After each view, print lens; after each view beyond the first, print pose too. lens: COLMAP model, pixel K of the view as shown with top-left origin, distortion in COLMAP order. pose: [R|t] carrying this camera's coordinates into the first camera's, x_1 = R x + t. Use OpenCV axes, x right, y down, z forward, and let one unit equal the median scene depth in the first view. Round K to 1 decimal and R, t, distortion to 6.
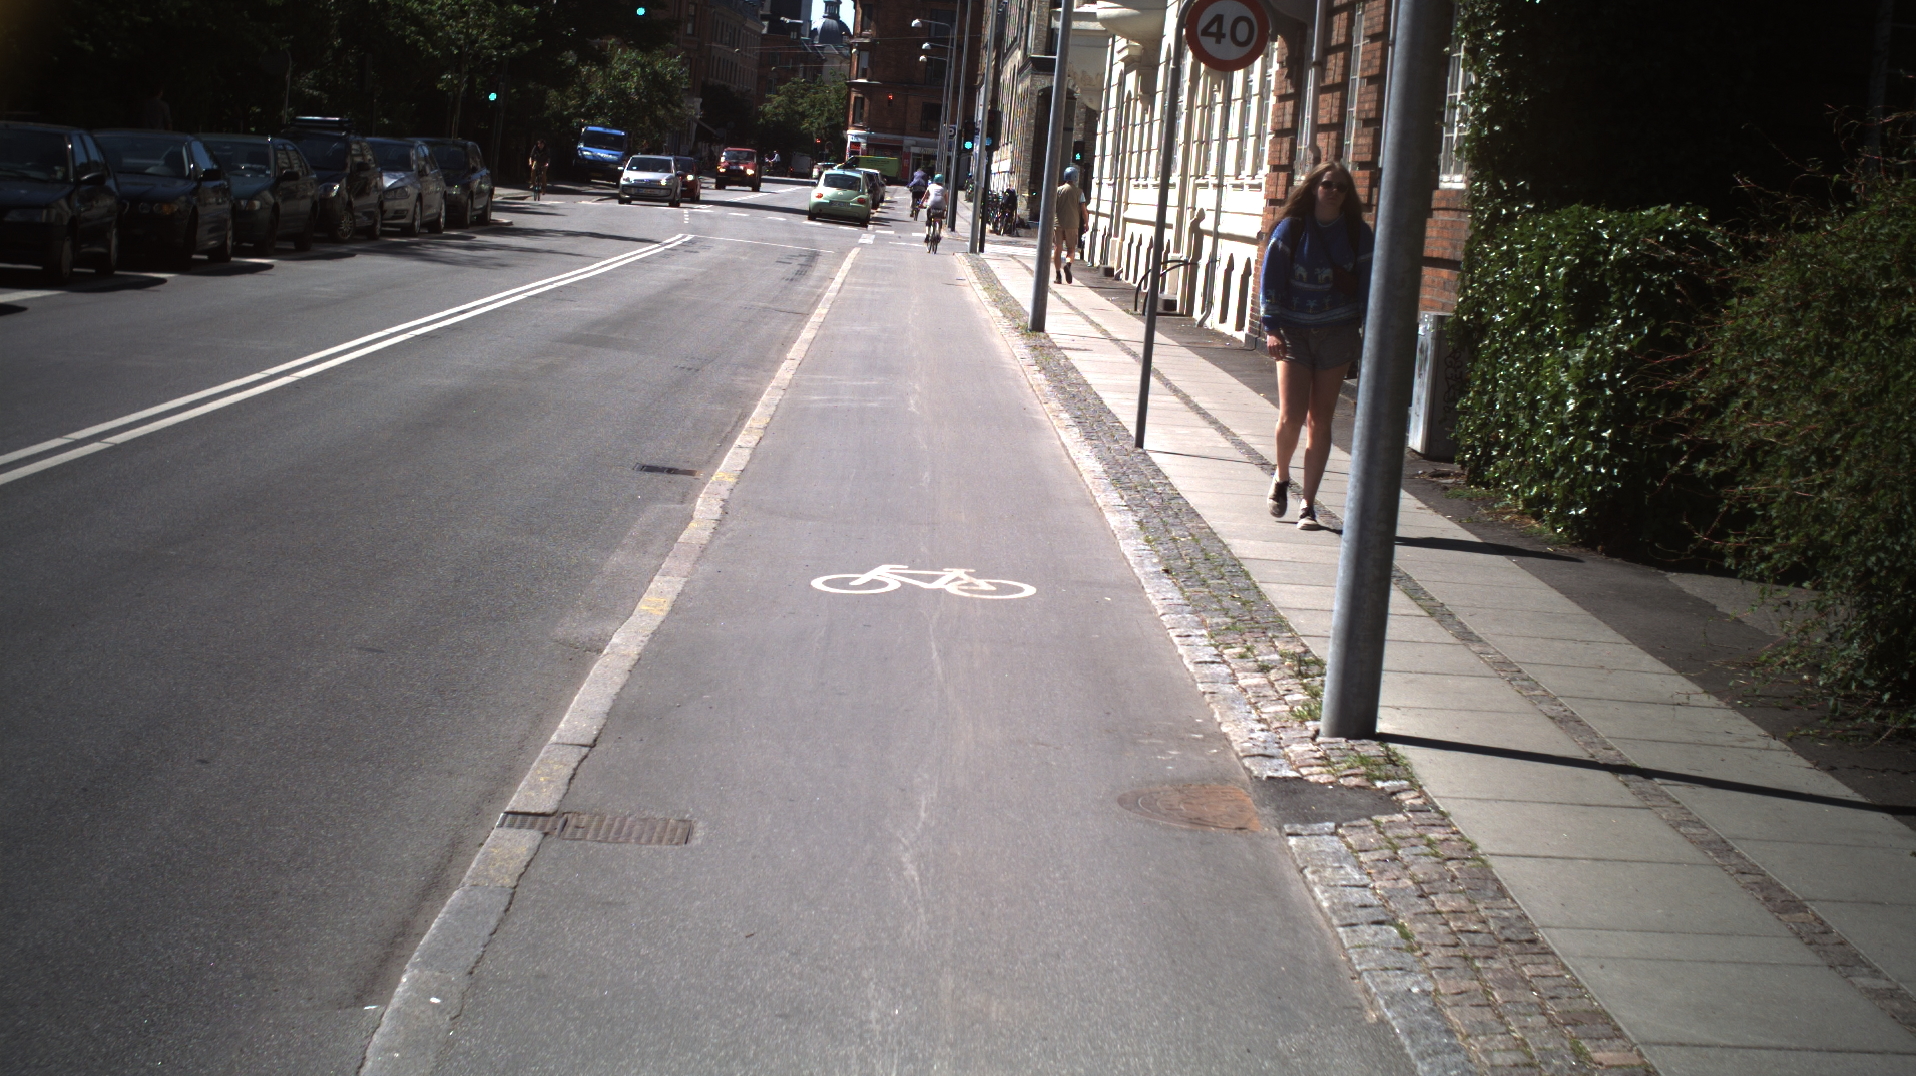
lens RADIAL K [[3345.7, 0, 958.0], [0, 3345.7, 538.0], [0, 0, 1]] dist [-0.326541, 0.679256]
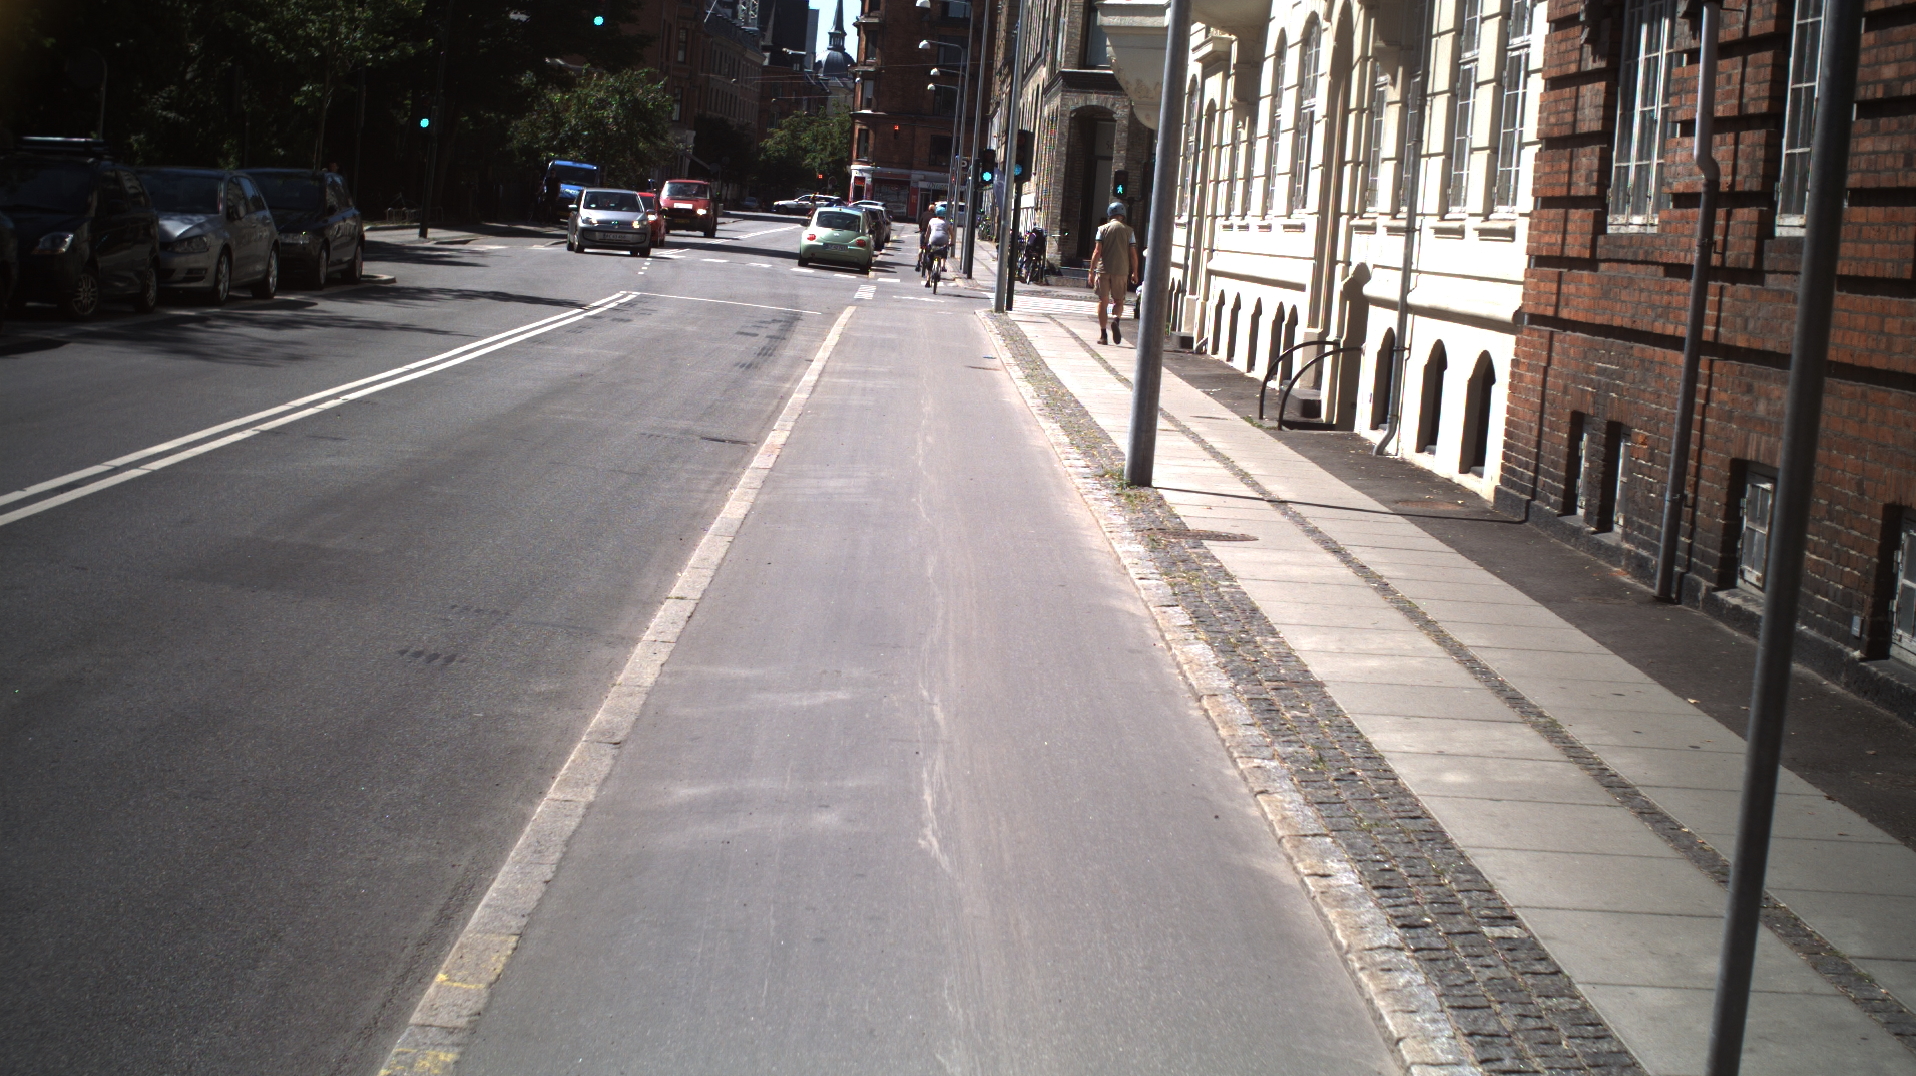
lens RADIAL K [[3345.7, 0, 958.0], [0, 3345.7, 538.0], [0, 0, 1]] dist [-0.326541, 0.679256]
pose [[0.999980, -0.005644, -0.002941, -0.003776], [0.005612, 0.999927, -0.010734, -0.028195], [0.003001, 0.010717, 0.999938, 0.253967]]
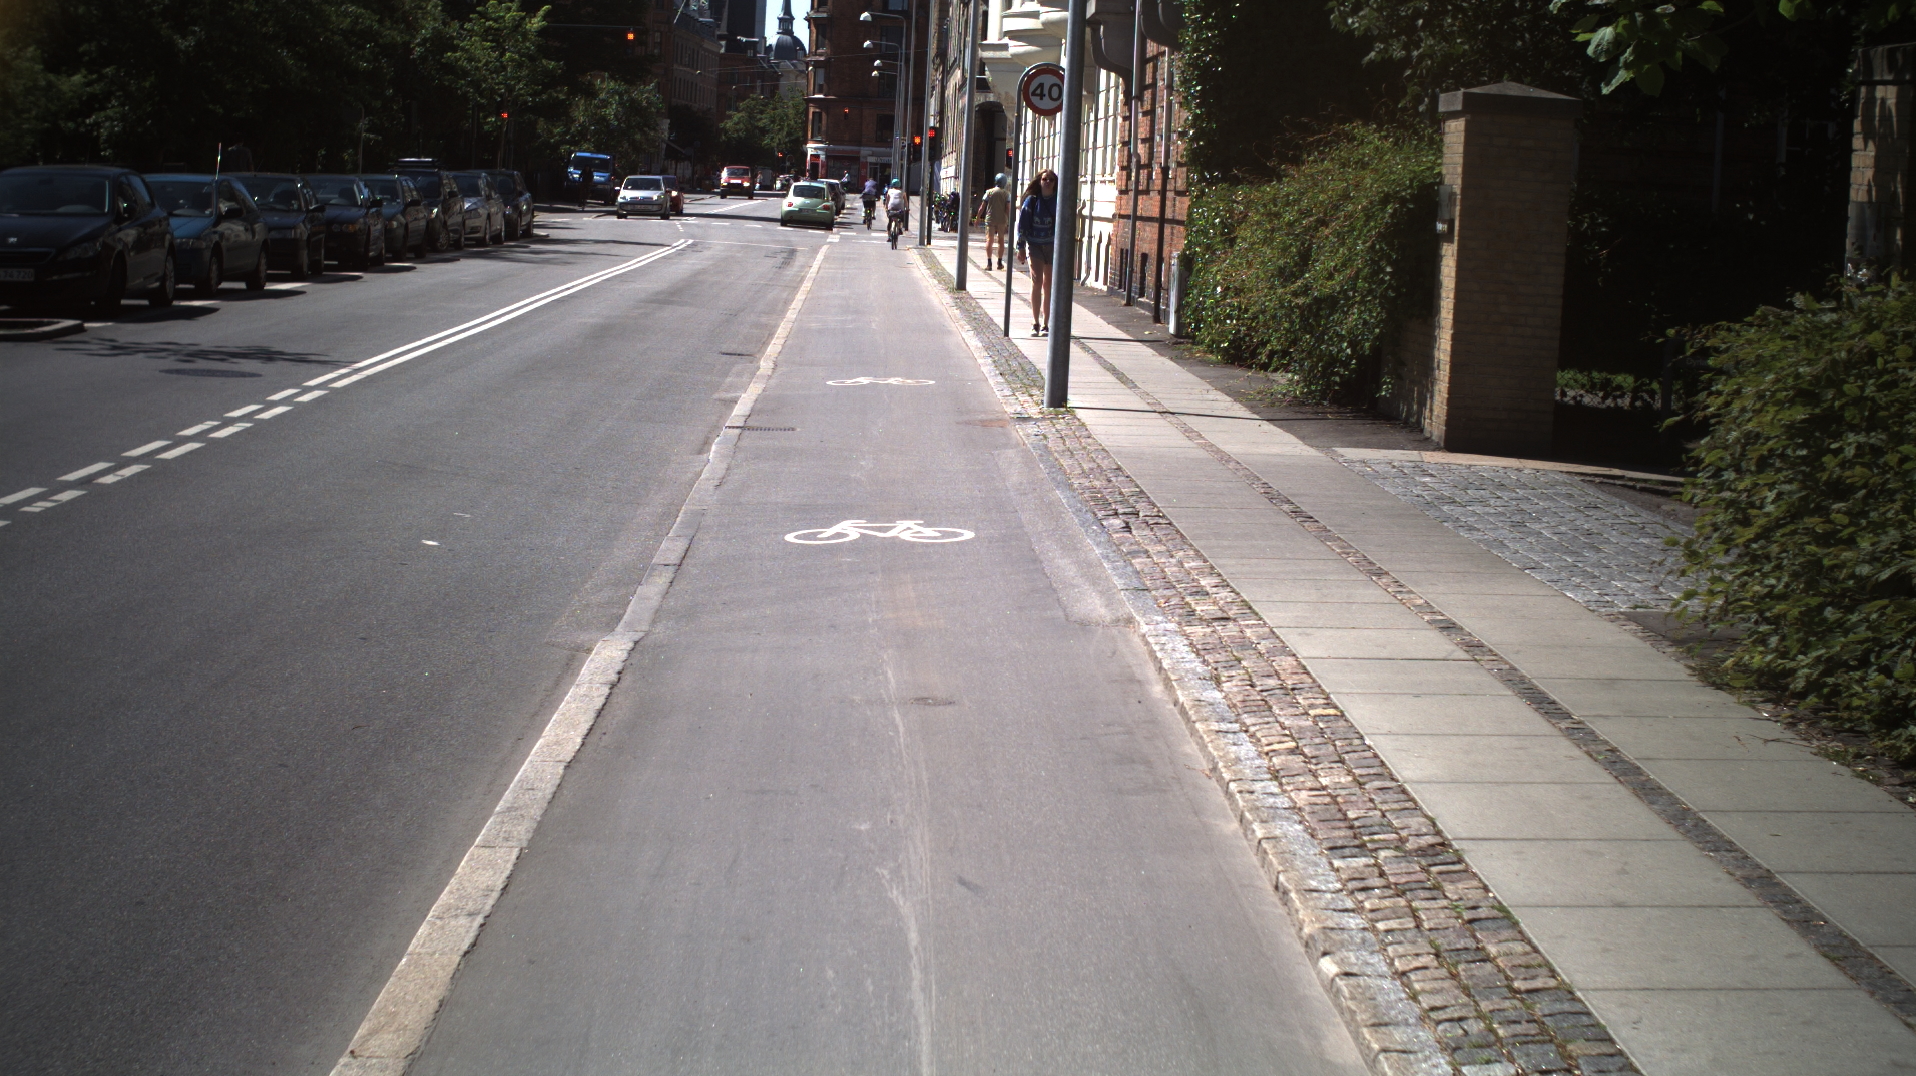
lens RADIAL K [[3345.7, 0, 958.0], [0, 3345.7, 538.0], [0, 0, 1]] dist [-0.326541, 0.679256]
pose [[0.999094, -0.041785, 0.008104, 0.004004], [0.041797, 0.999125, -0.001412, 0.027478], [-0.008038, 0.001750, 0.999966, -0.253987]]
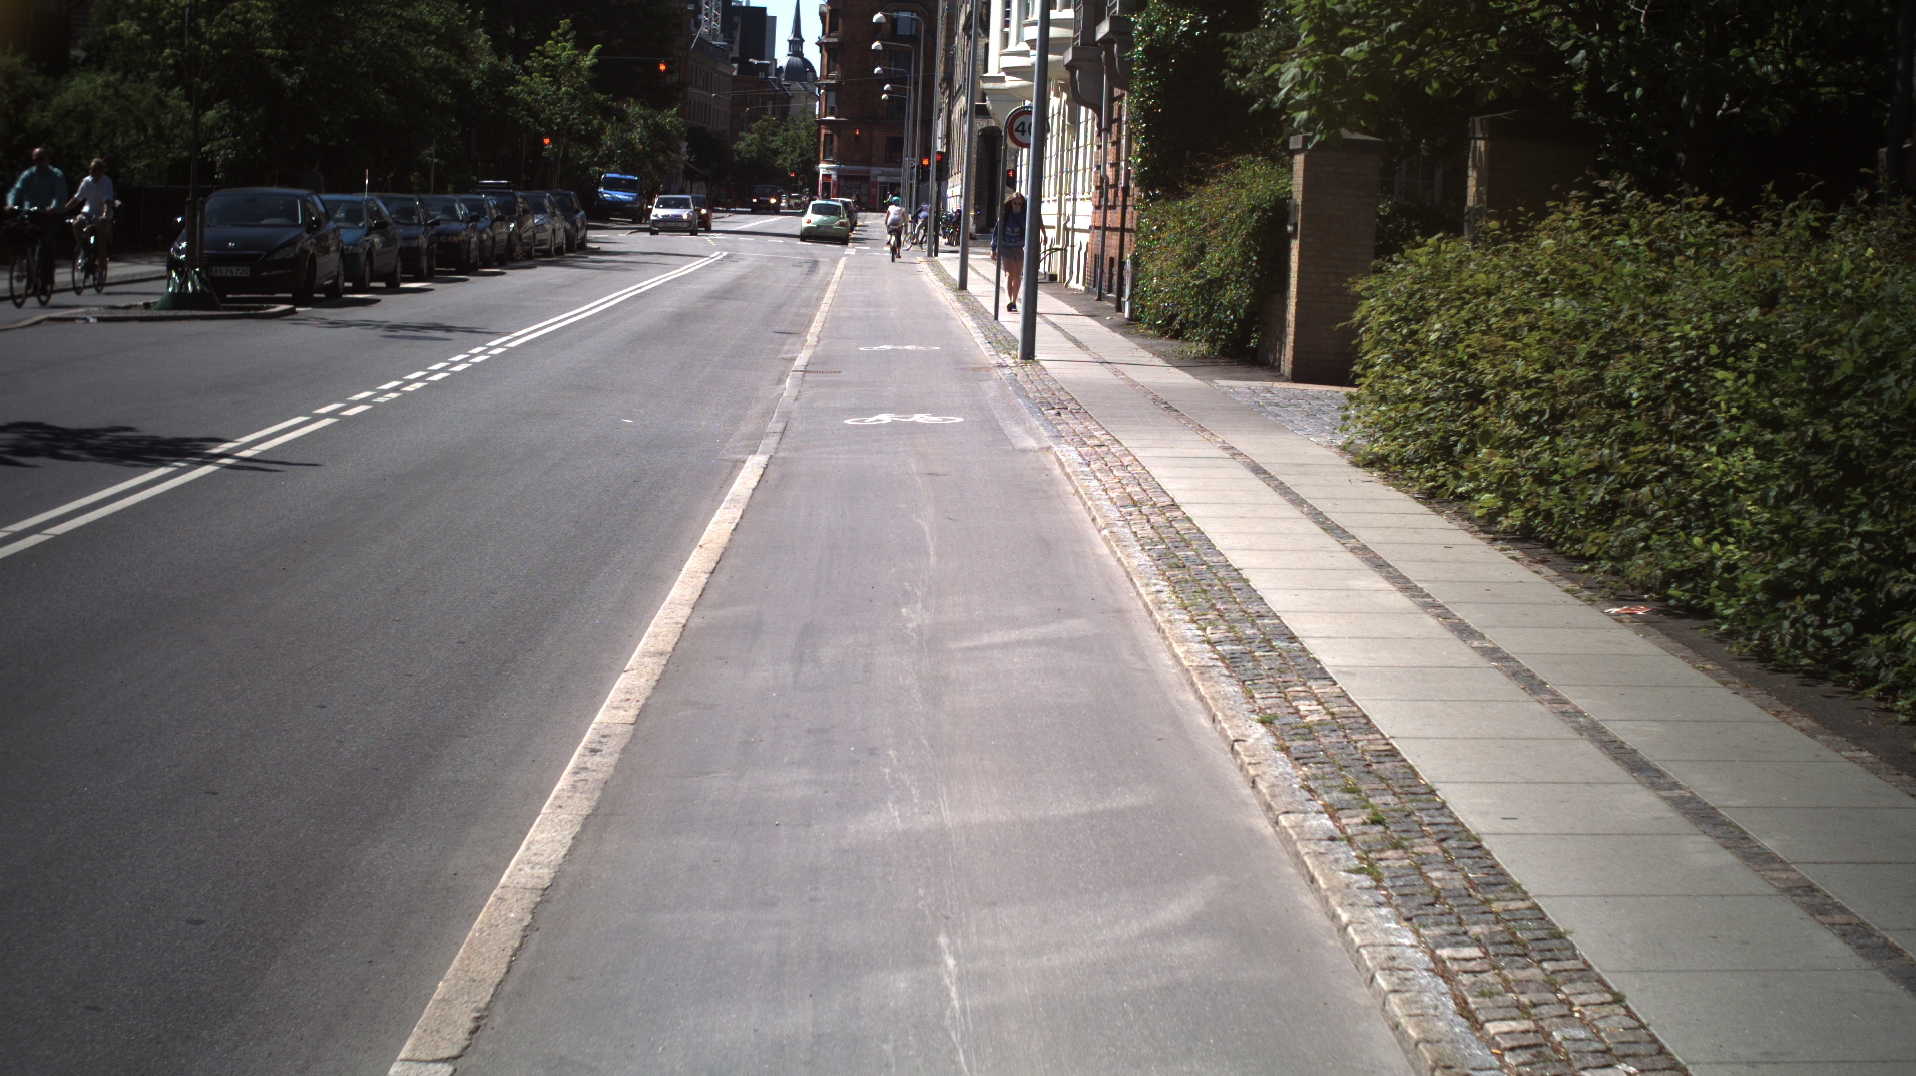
lens RADIAL K [[3345.7, 0, 958.0], [0, 3345.7, 538.0], [0, 0, 1]] dist [-0.326541, 0.679256]
pose [[0.998984, -0.044715, 0.005636, 0.003726], [0.044754, 0.998973, -0.007121, 0.046162], [-0.005312, 0.007366, 0.999959, -0.423209]]
